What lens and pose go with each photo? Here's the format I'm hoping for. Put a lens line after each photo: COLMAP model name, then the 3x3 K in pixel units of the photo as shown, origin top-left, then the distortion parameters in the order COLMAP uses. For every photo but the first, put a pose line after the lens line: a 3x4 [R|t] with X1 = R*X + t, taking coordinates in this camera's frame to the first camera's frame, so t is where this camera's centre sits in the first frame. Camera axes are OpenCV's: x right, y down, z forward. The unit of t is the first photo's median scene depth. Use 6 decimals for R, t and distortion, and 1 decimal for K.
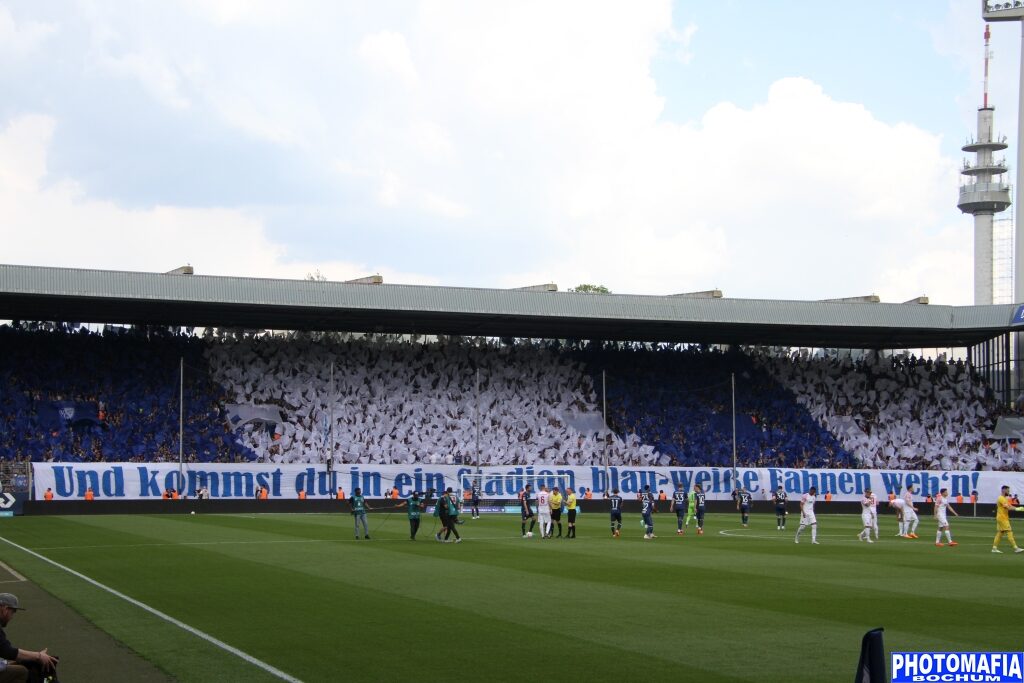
lens RADIAL K [[1879.8, 0, 512.7], [0, 1879.8, 368.1], [0, 0, 1]] dist [0.332605, 0.991232]
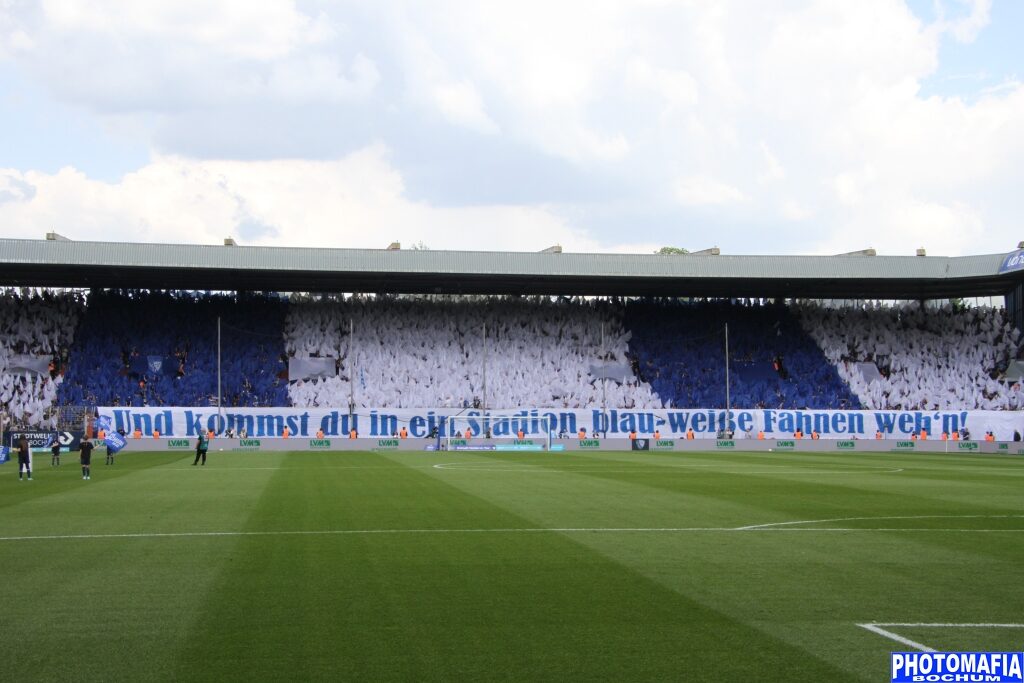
lens RADIAL K [[1605.7, 0, 512.7], [0, 1605.7, 364.0], [0, 0, 1]] dist [0.226760, 0.410535]
pose [[0.979279, -0.011009, -0.202215, 0.187447], [0.015373, 0.999681, 0.020022, 0.005680], [0.201930, -0.022716, 0.979136, 0.059698]]
